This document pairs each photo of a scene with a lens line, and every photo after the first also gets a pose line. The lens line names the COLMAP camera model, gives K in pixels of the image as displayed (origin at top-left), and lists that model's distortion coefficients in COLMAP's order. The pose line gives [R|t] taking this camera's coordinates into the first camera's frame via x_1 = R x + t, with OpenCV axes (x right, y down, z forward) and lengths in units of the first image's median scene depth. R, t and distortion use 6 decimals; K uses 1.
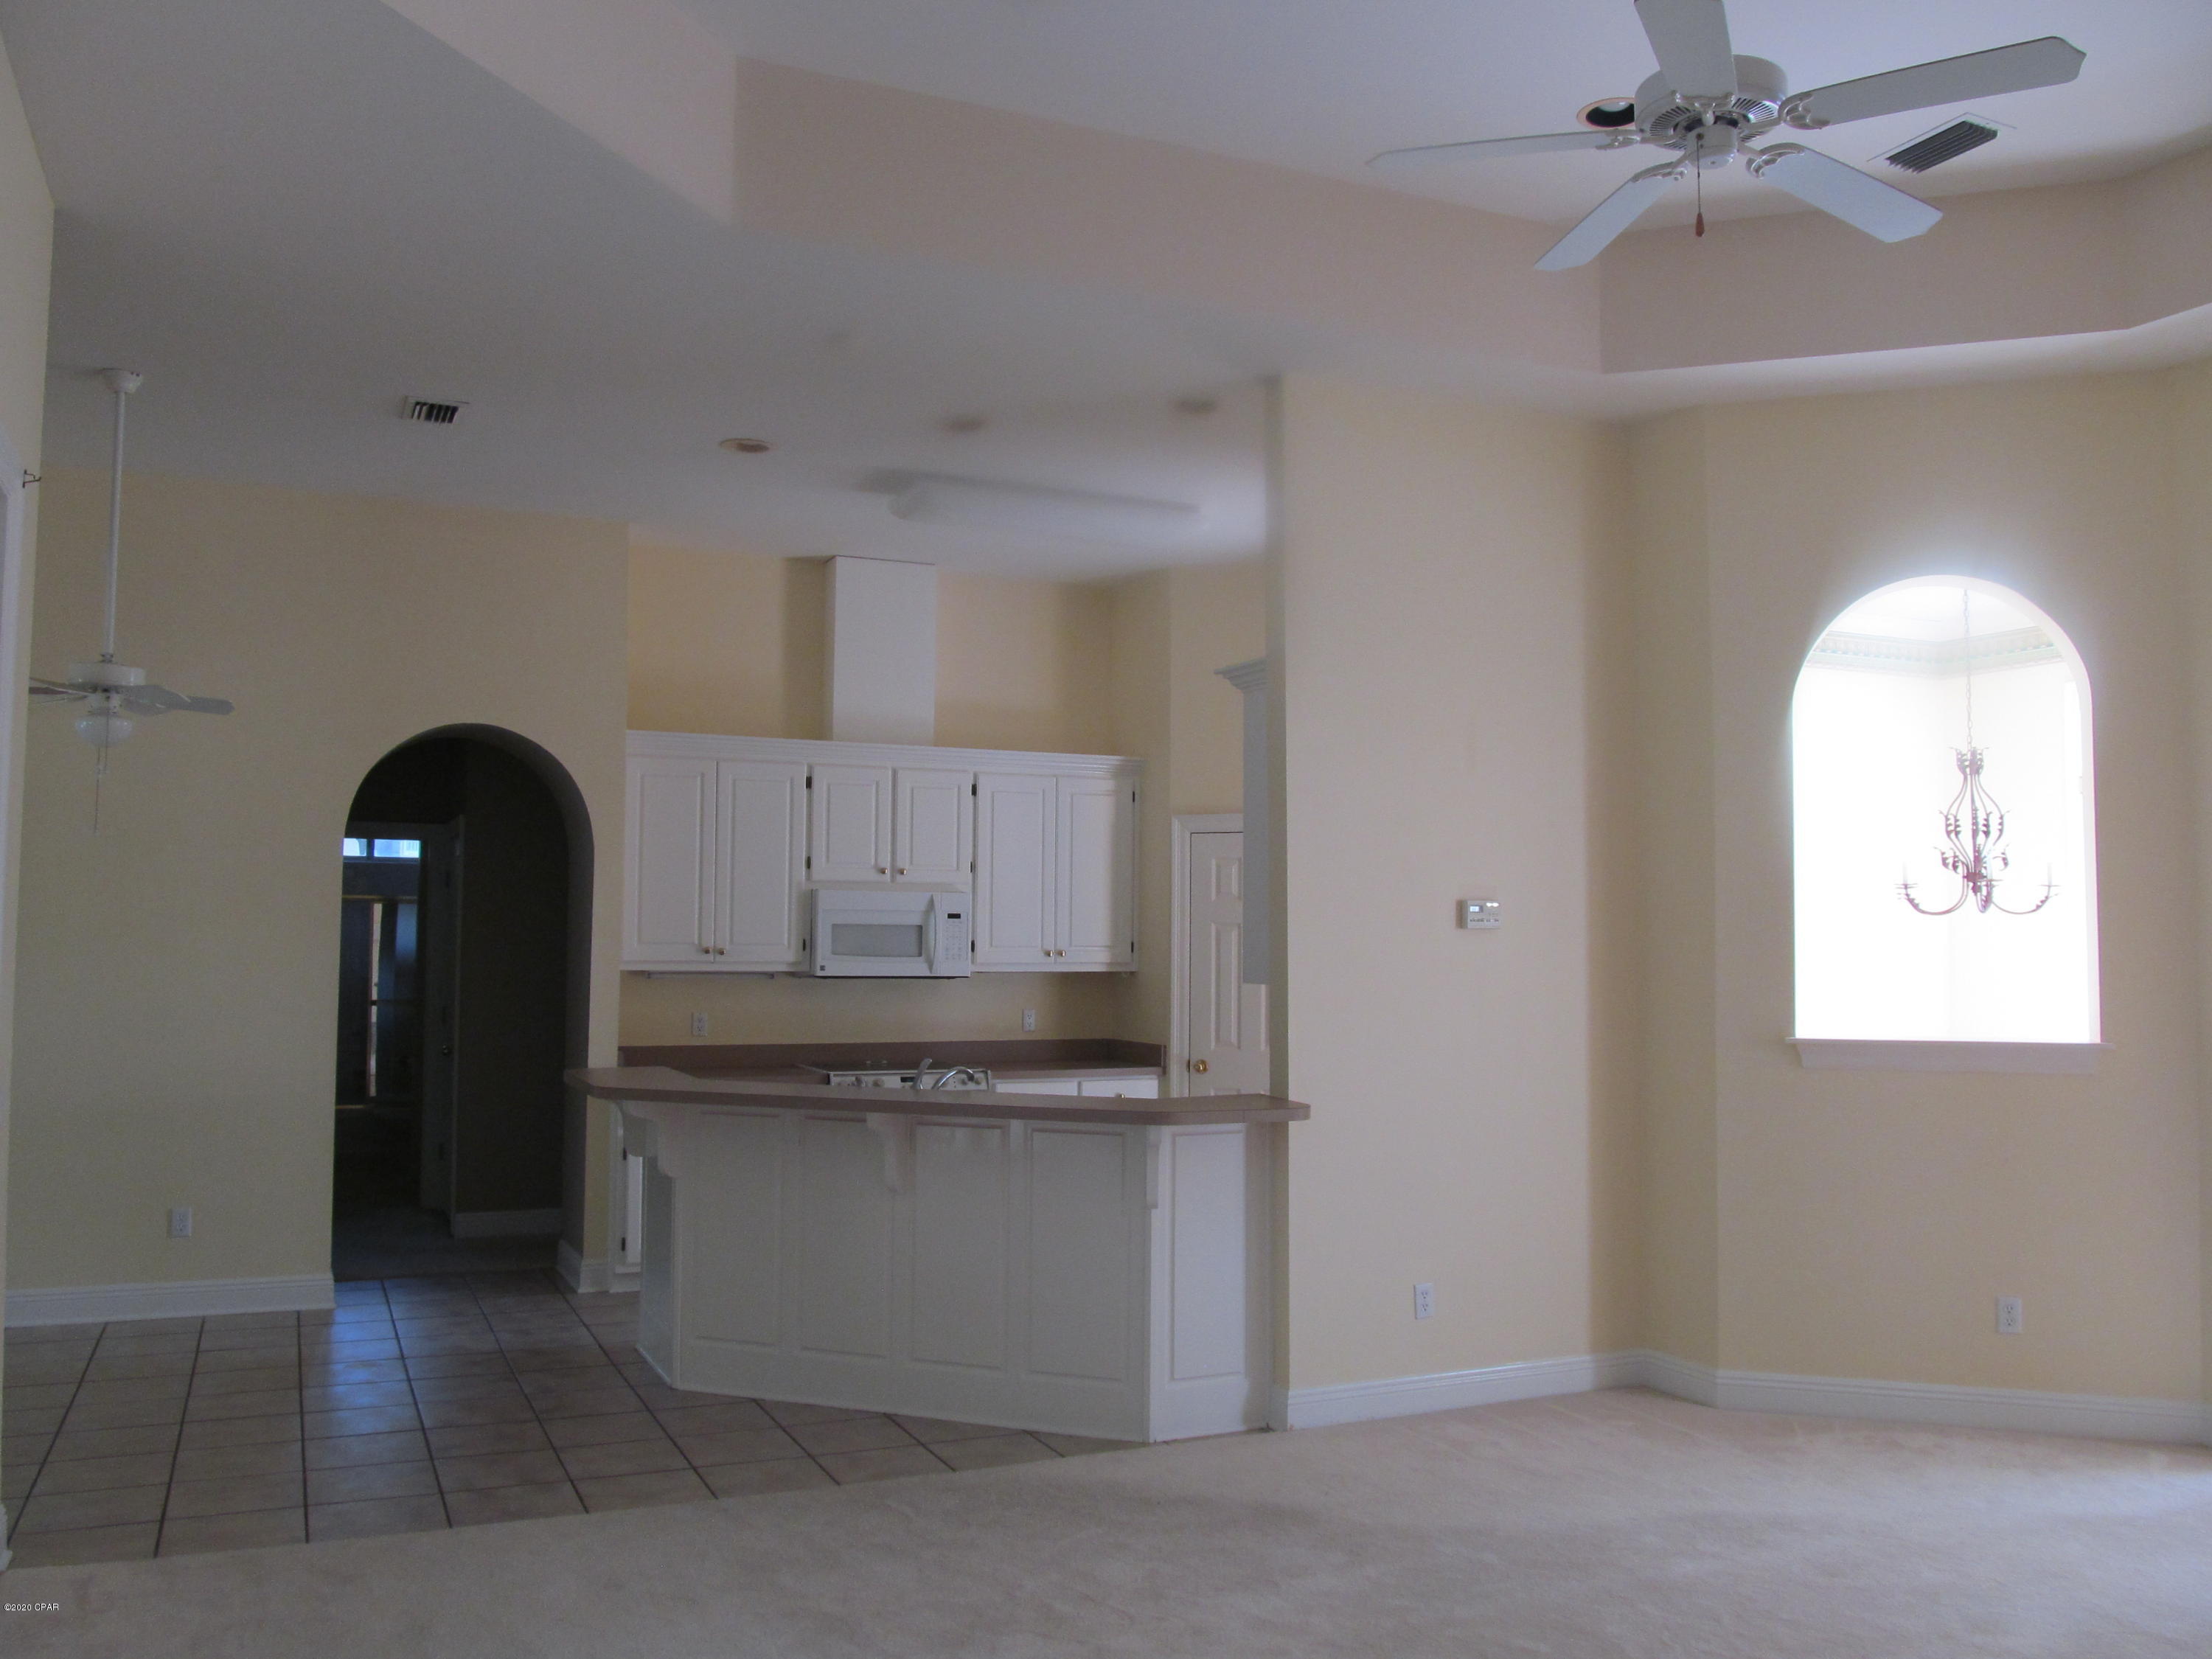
lens RADIAL K [[1827.9, 0, 1104.8], [0, 1827.9, 826.6], [0, 0, 1]] dist [-0.050585, 0.024737]
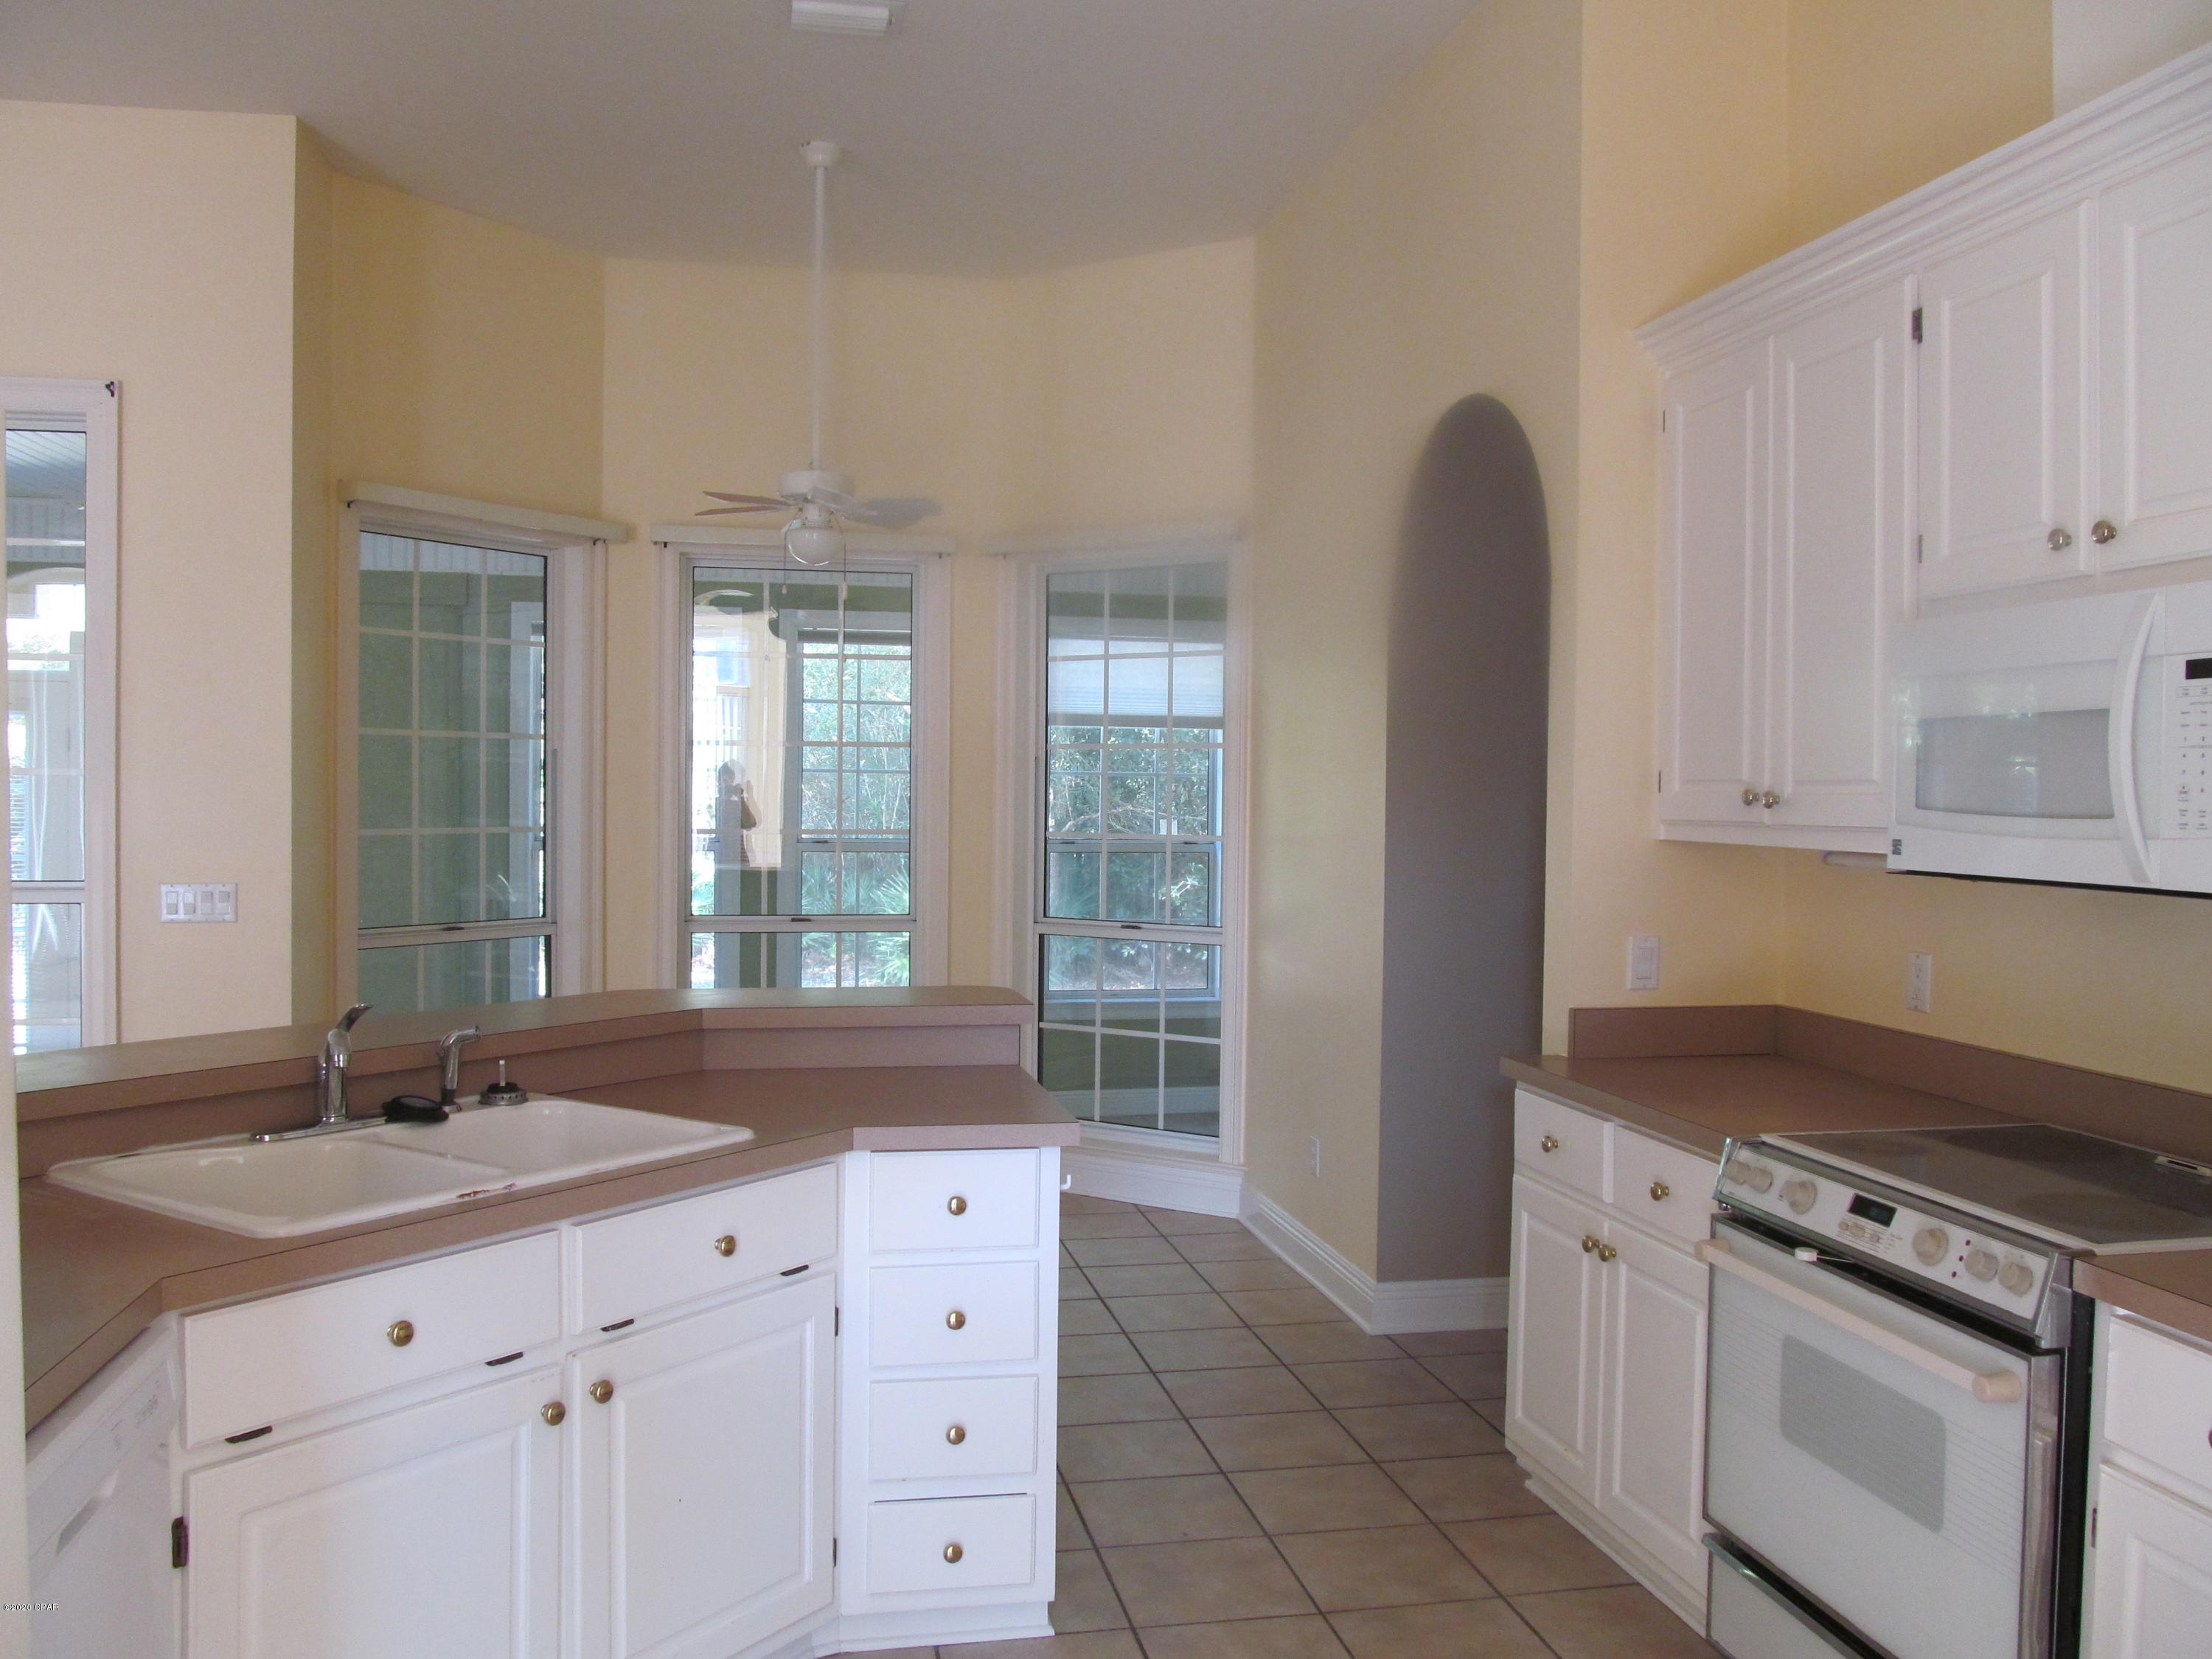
lens RADIAL K [[1827.9, 0, 1108.4], [0, 1827.9, 822.2], [0, 0, 1]] dist [-0.050585, 0.024737]
pose [[-0.224982, 0.006509, -0.974341, 0.212798], [0.045574, 0.998954, -0.003850, 0.065901], [0.973297, -0.045271, -0.225043, 0.912969]]
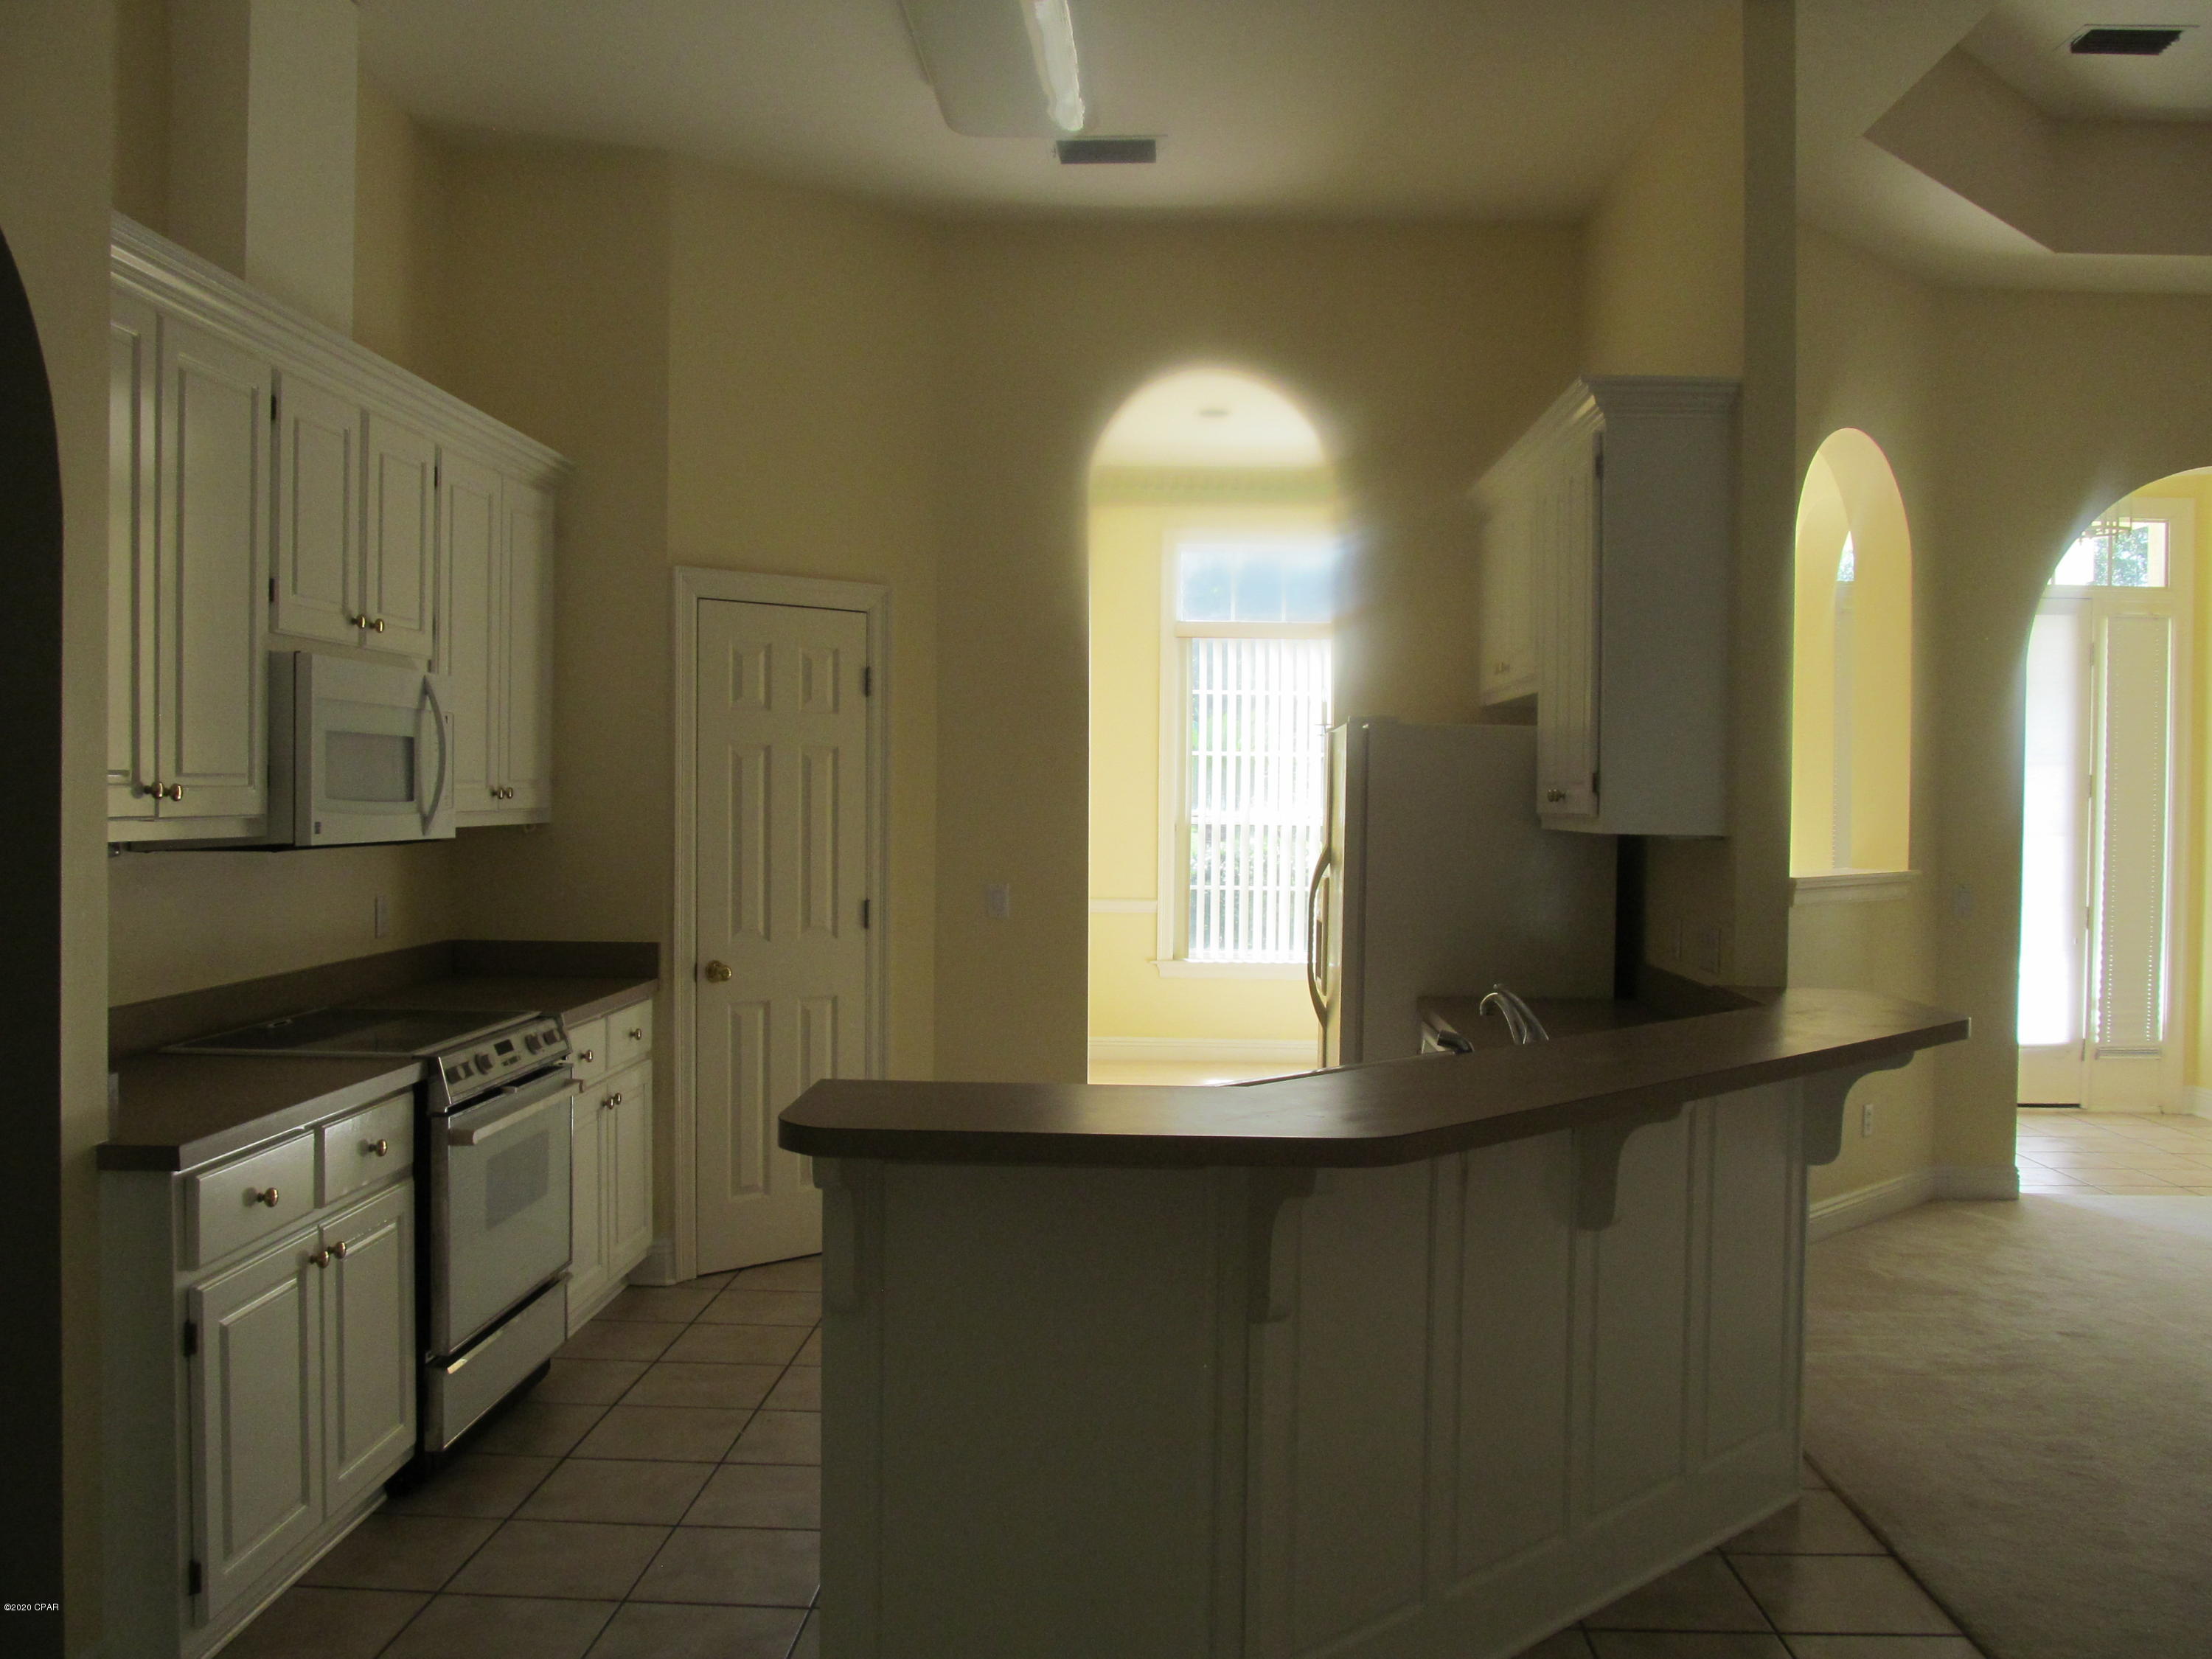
lens RADIAL K [[1827.9, 0, 1108.1], [0, 1827.9, 829.9], [0, 0, 1]] dist [-0.050585, 0.024737]
pose [[0.441009, -0.020517, 0.897268, -0.457202], [-0.059708, 0.996853, 0.052141, 0.042022], [-0.895515, -0.076569, 0.438396, 0.616592]]
